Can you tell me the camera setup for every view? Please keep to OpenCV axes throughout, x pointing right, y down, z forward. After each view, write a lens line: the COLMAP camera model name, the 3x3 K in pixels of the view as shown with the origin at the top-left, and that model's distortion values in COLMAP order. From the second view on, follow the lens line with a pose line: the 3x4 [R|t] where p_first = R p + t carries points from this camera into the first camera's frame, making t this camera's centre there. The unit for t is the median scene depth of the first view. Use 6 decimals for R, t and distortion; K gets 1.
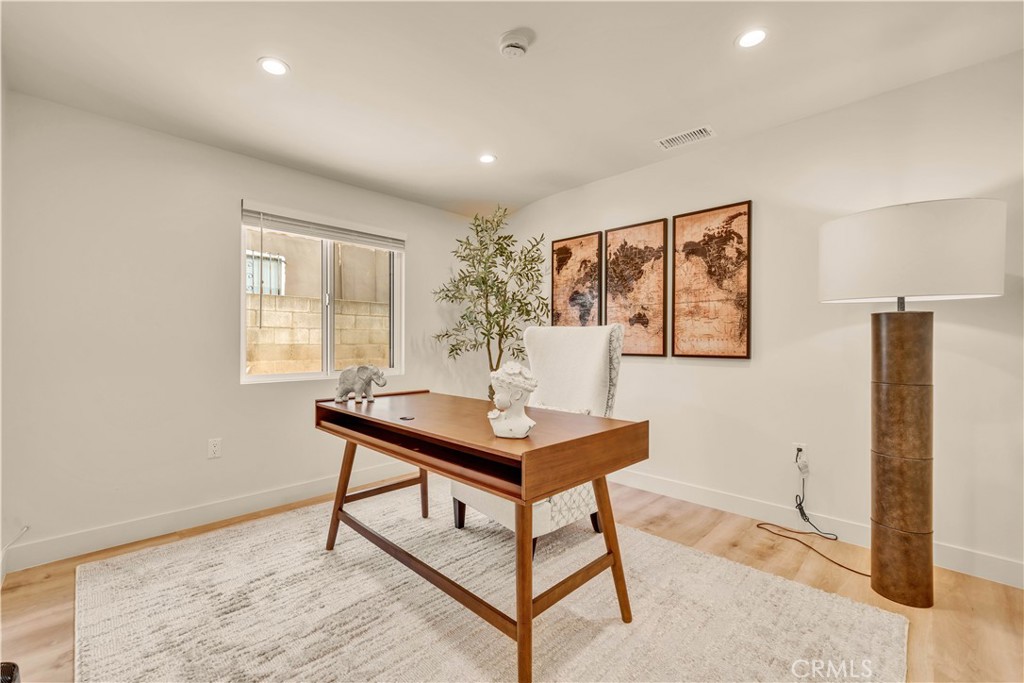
lens RADIAL K [[426.1, 0, 511.9], [0, 426.1, 339.7], [0, 0, 1]] dist [-0.005802, 0.000513]
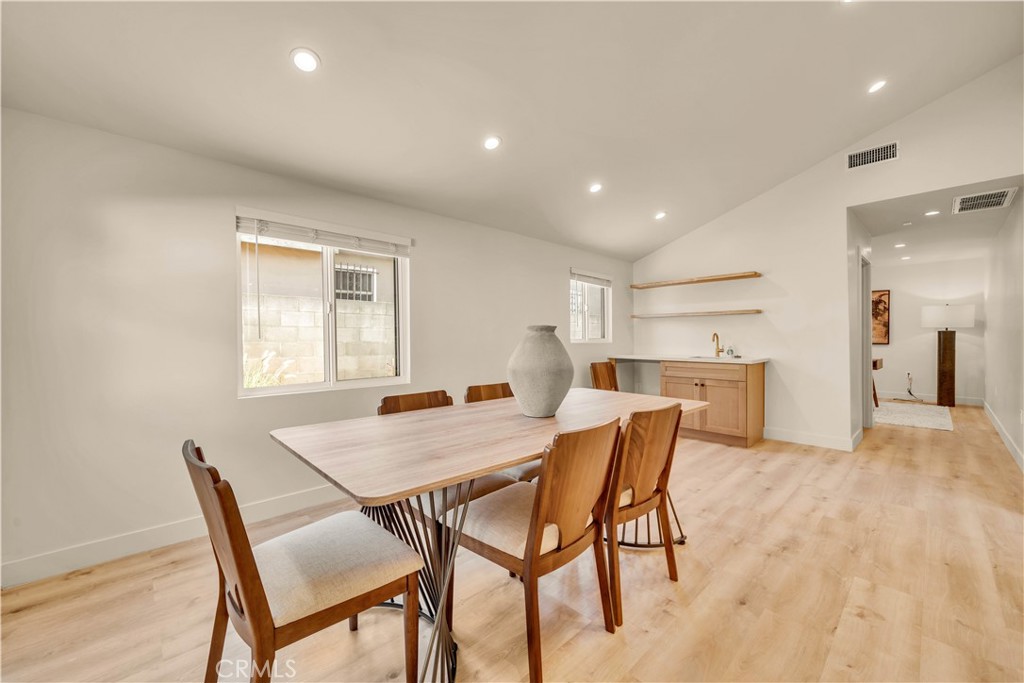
lens RADIAL K [[396.3, 0, 509.6], [0, 396.3, 344.1], [0, 0, 1]] dist [-0.007602, 0.000300]
pose [[0.996772, -0.015180, -0.078837, -1.815969], [0.016904, 0.999631, 0.021242, -0.057591], [0.078486, -0.022506, 0.996661, -1.888850]]
